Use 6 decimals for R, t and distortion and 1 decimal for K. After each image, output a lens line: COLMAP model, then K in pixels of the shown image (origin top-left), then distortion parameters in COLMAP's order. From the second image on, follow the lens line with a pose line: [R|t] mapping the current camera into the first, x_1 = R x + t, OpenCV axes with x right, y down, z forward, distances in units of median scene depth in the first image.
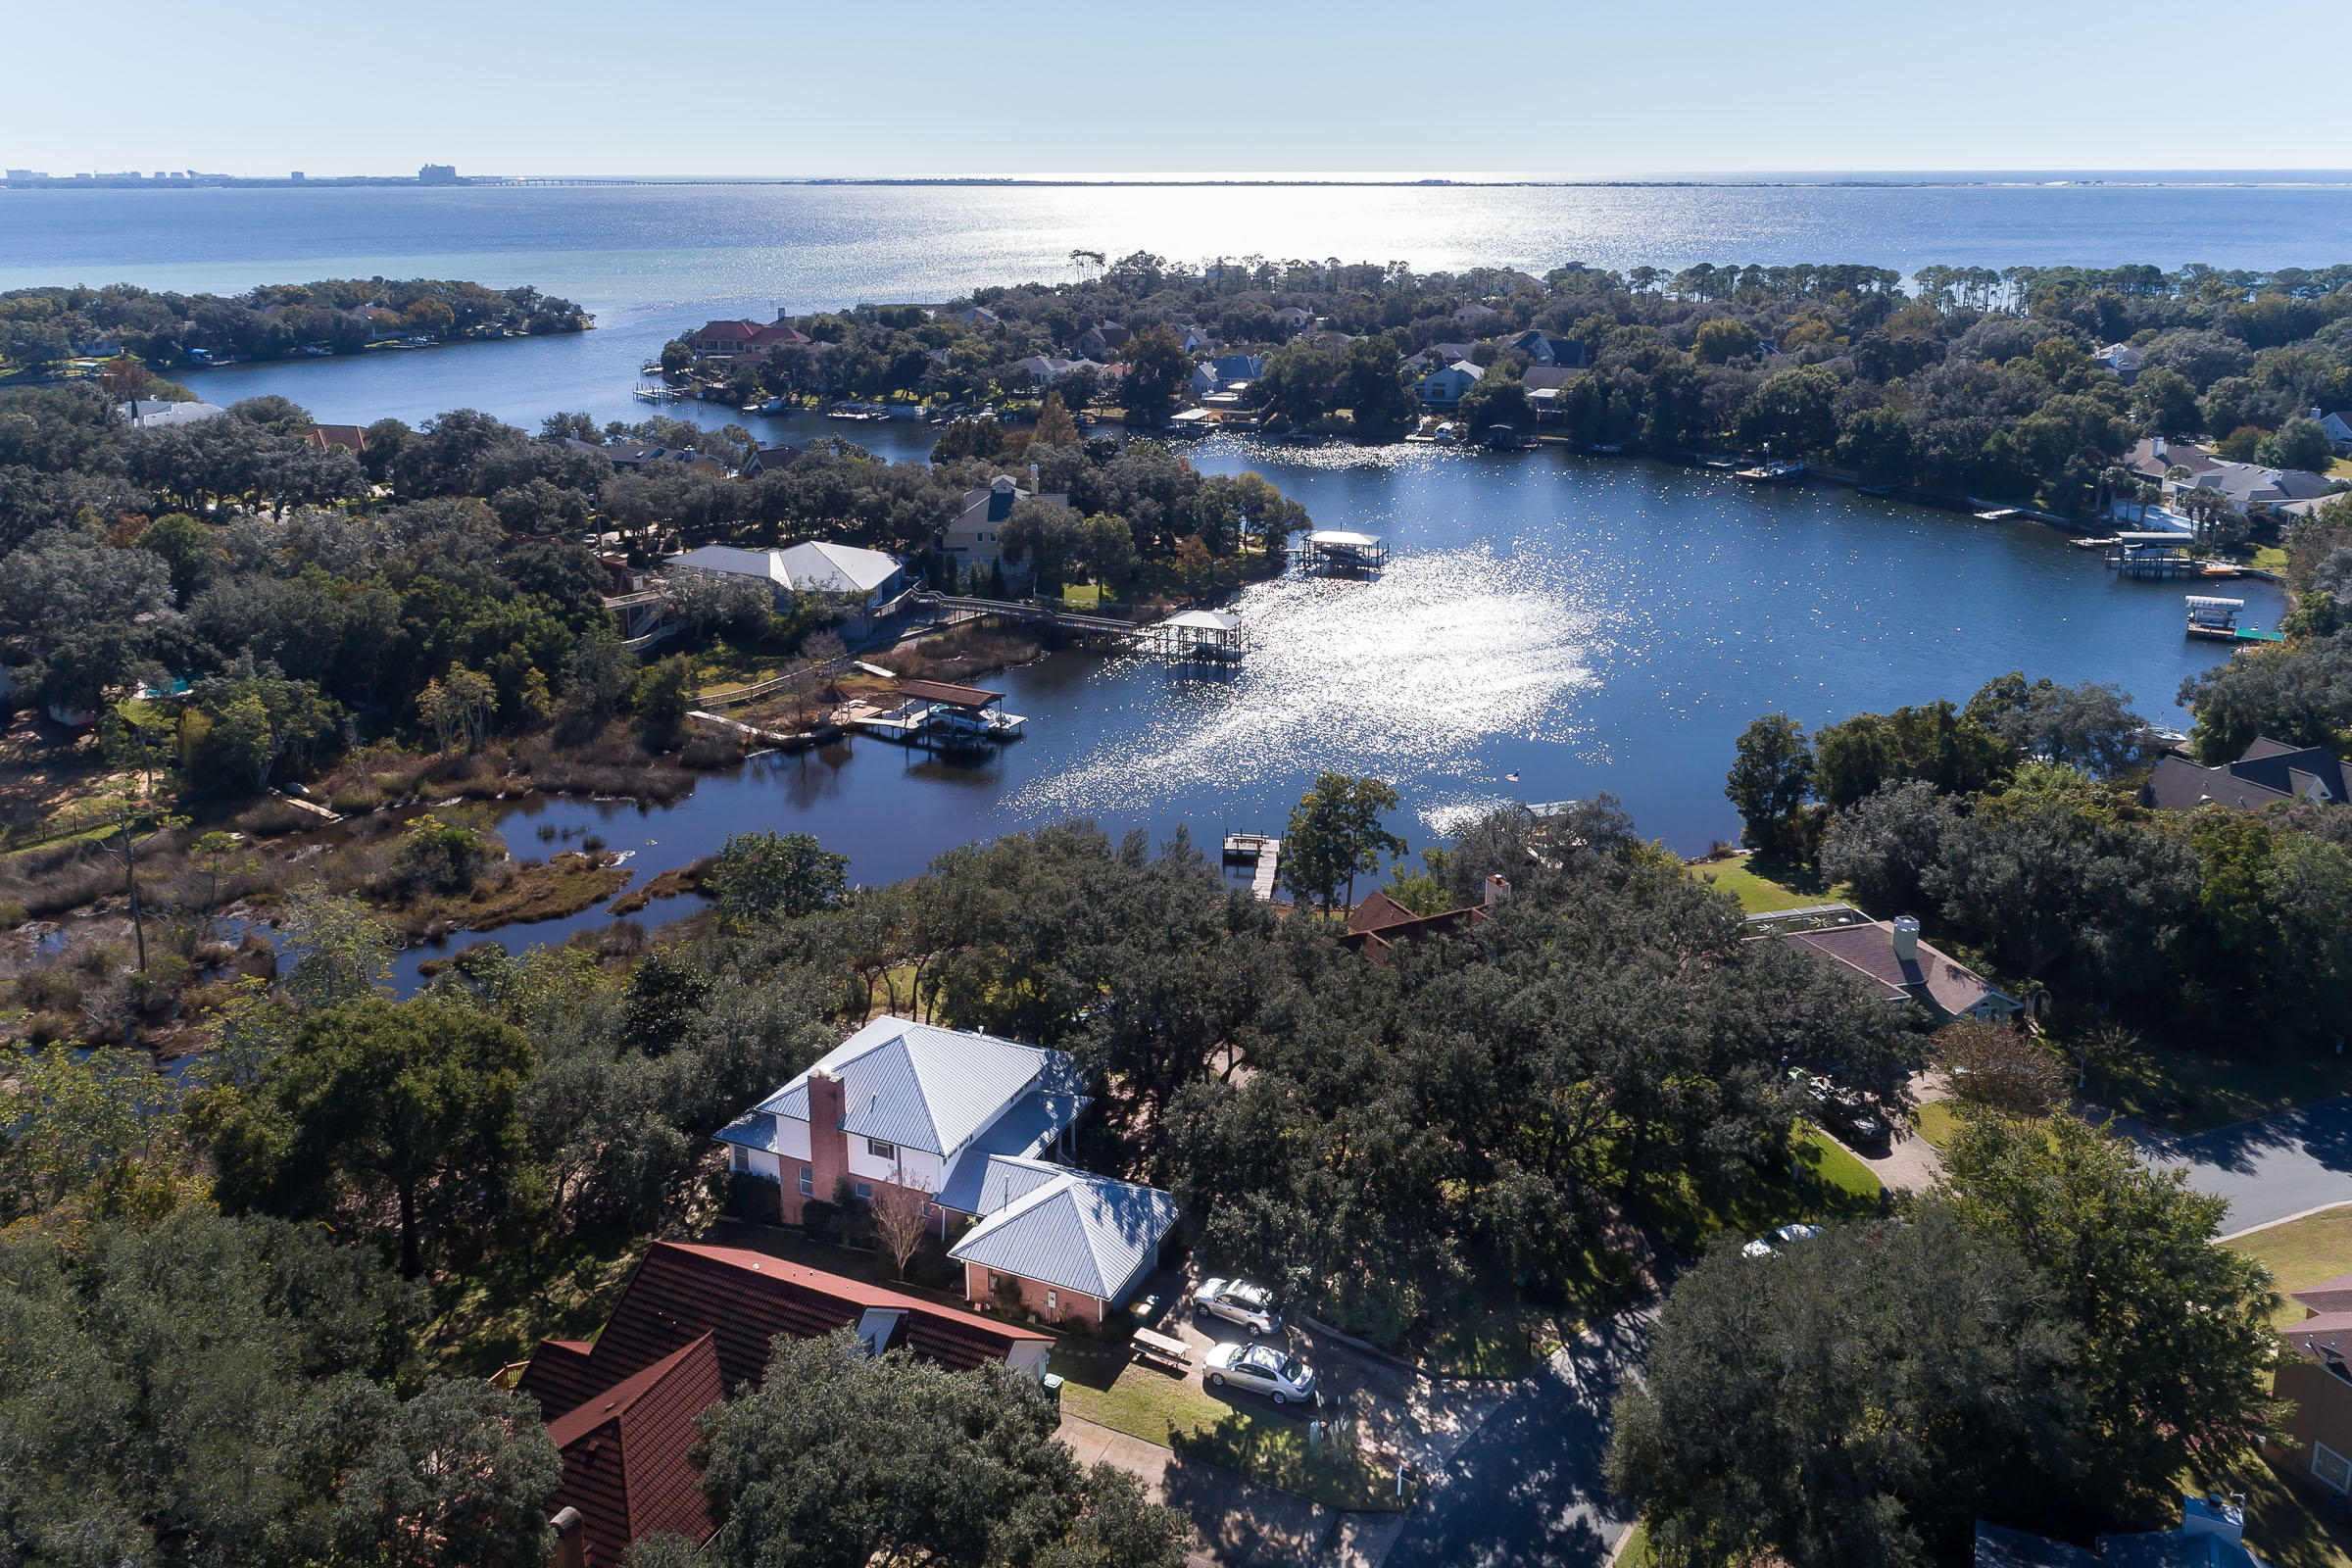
lens RADIAL K [[1820.5, 0, 1174.4], [0, 1820.5, 600.5], [0, 0, 1]] dist [0.006422, 0.003654]
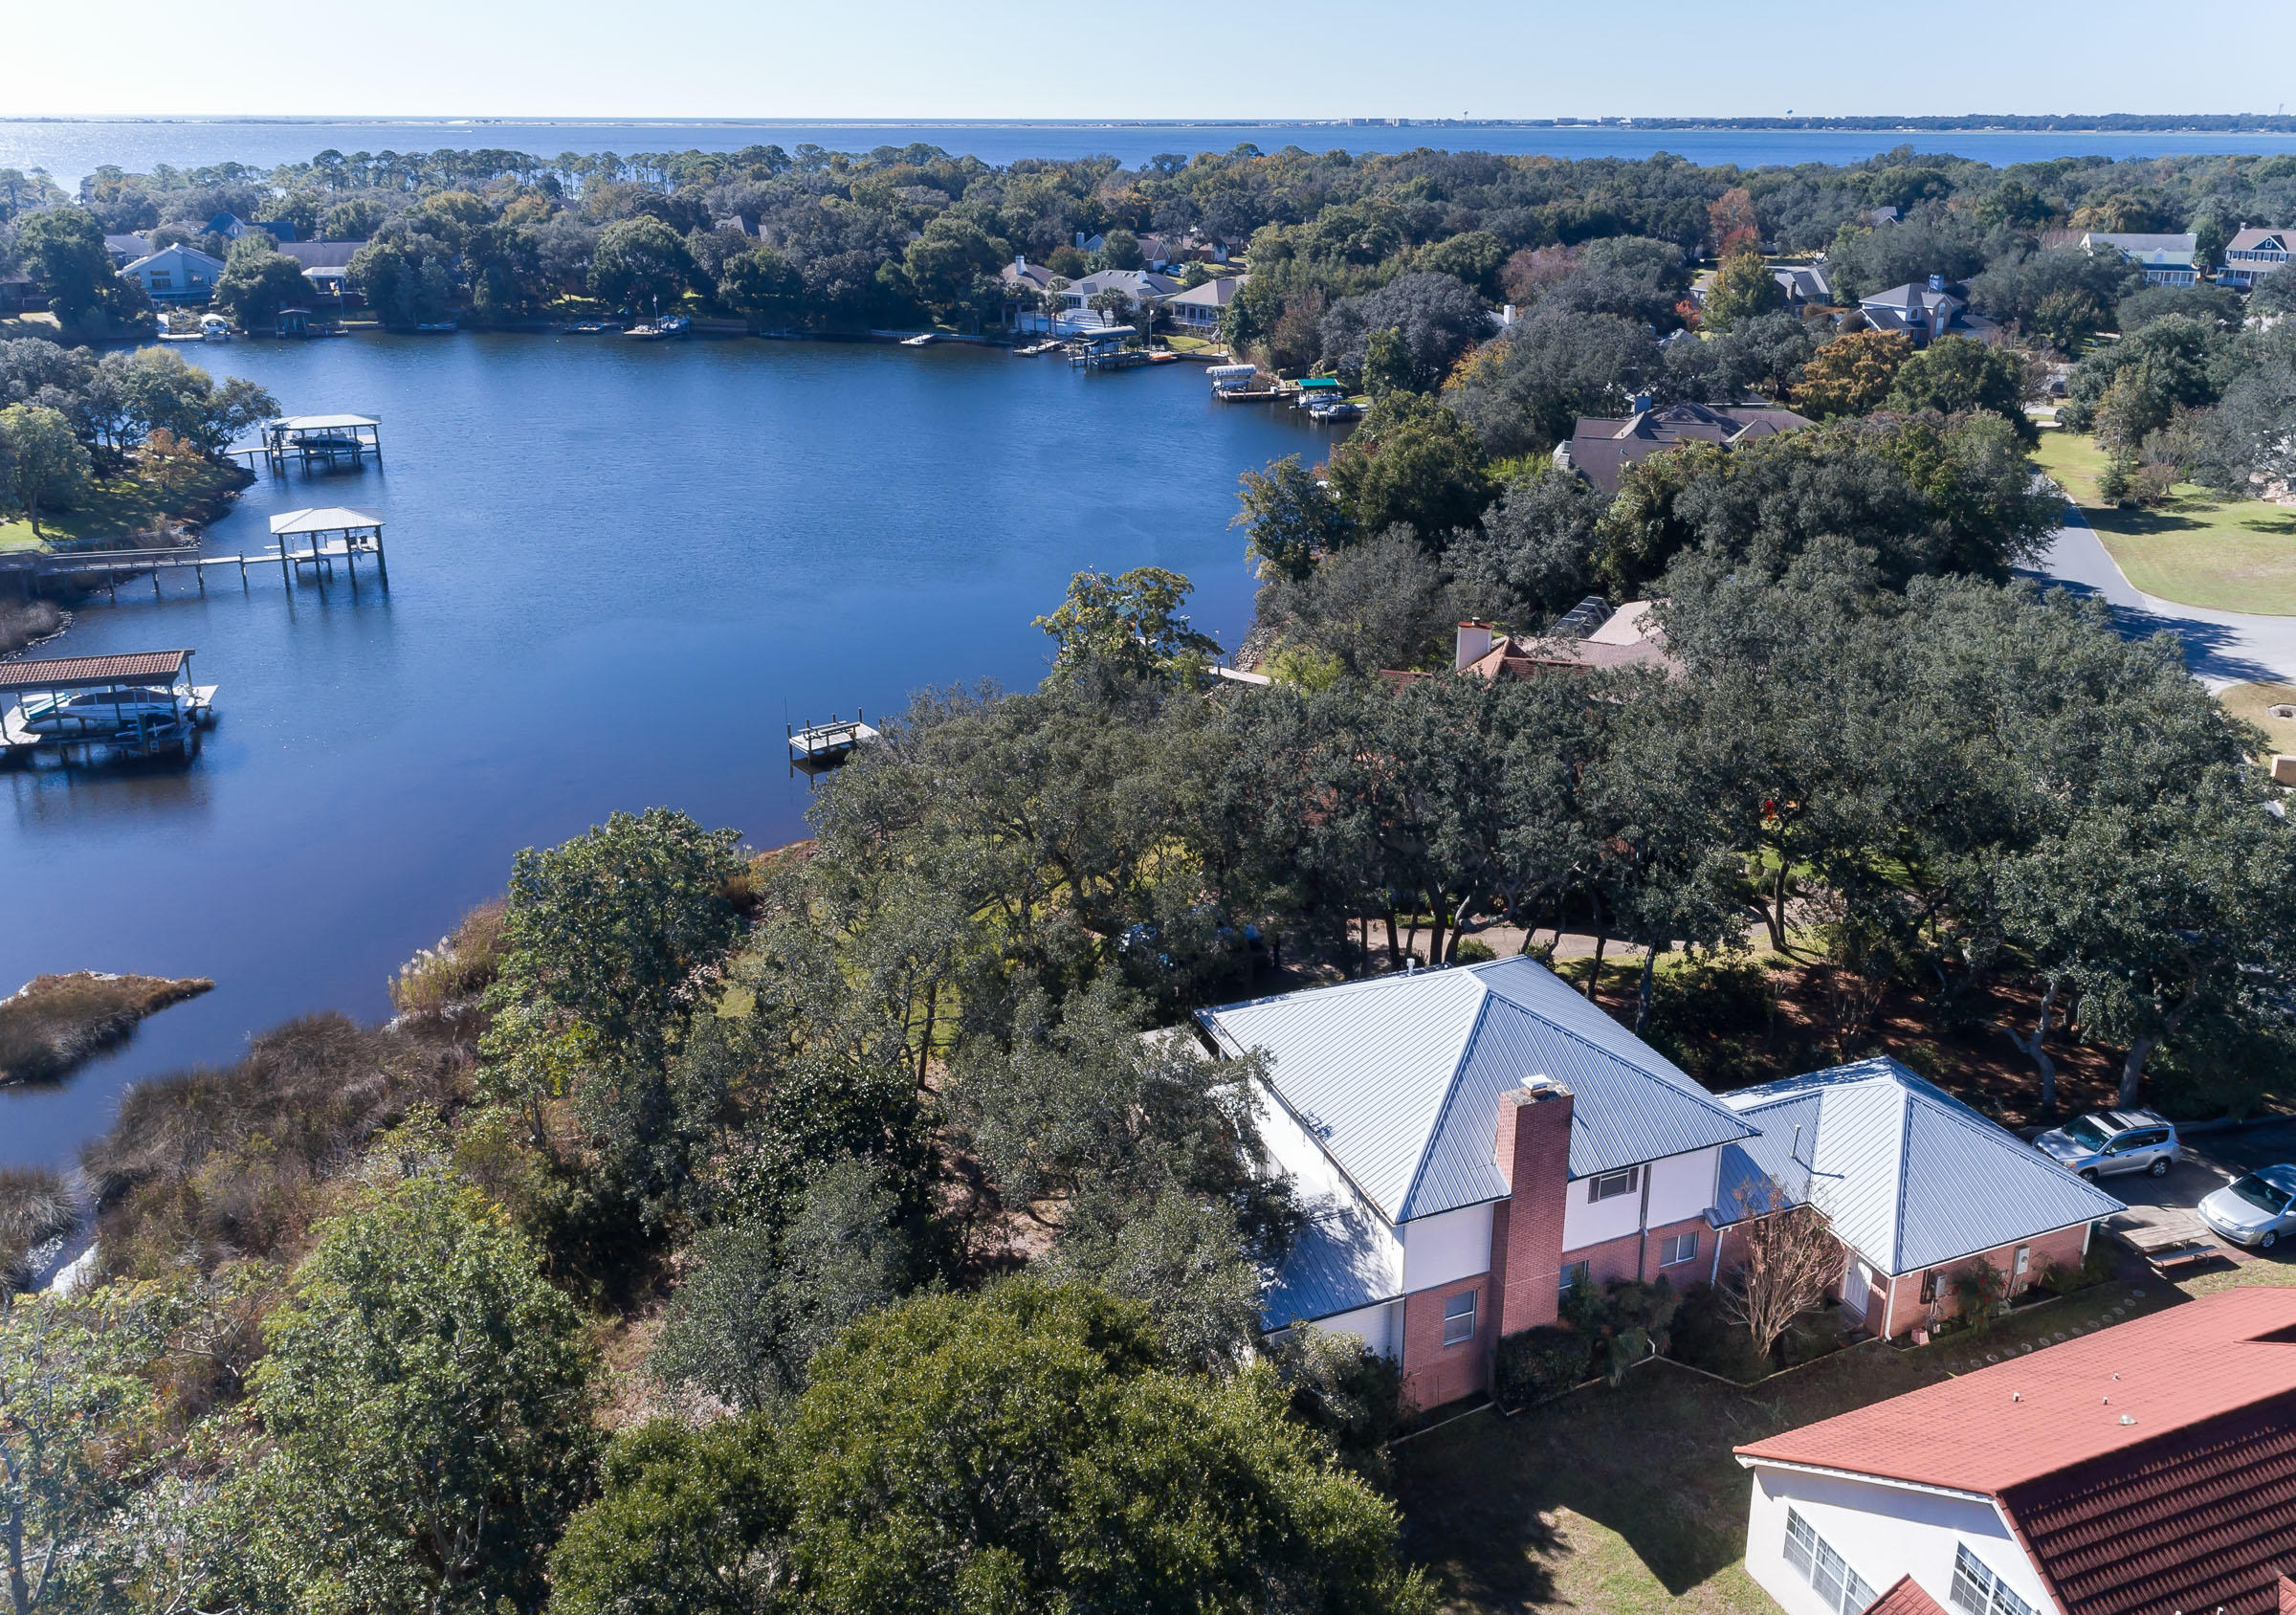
lens RADIAL K [[1754.6, 0, 1148.1], [0, 1754.6, 678.7], [0, 0, 1]] dist [0.025722, -0.003920]
pose [[0.688610, -0.216807, 0.691961, -0.275989], [0.163381, 0.976108, 0.143247, 0.027266], [-0.706486, 0.014412, 0.707580, 0.342761]]
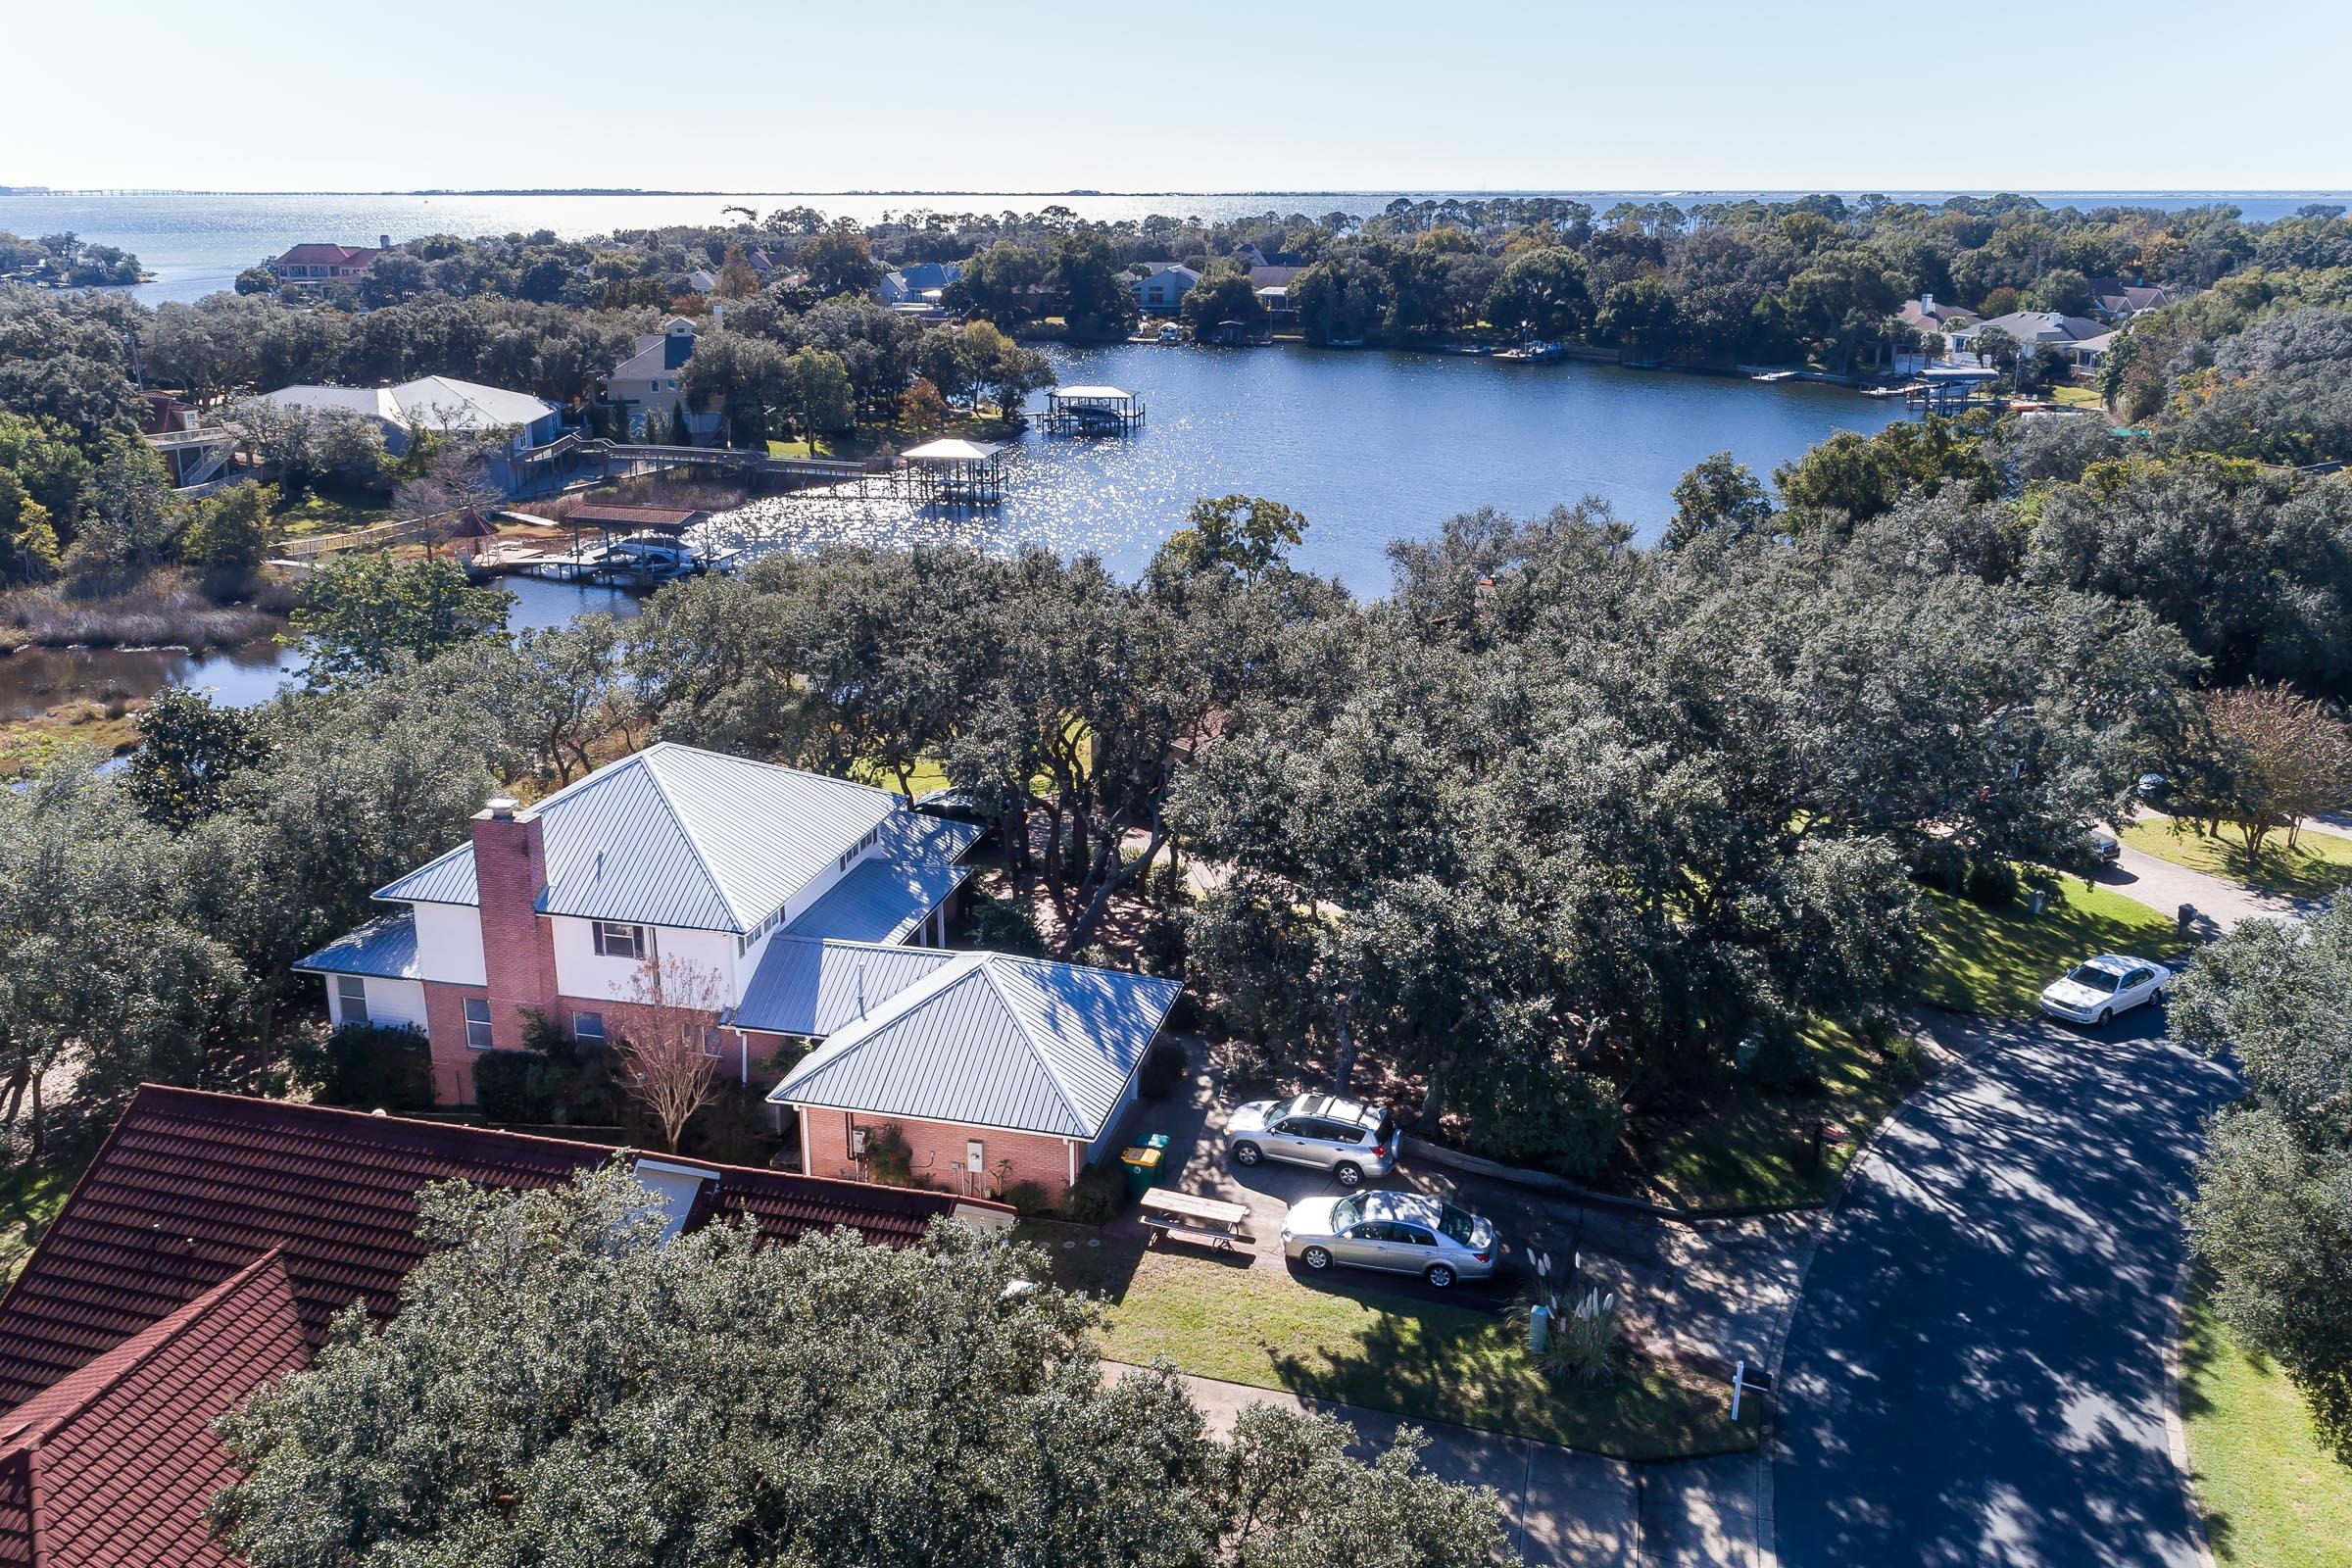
lens RADIAL K [[1841.7, 0, 1180.1], [0, 1841.7, 640.1], [0, 0, 1]] dist [0.007839, 0.001805]
pose [[0.981785, -0.041197, 0.185478, -0.044524], [0.039616, 0.999140, 0.012226, 0.098972], [-0.185822, -0.004655, 0.982572, 0.199065]]
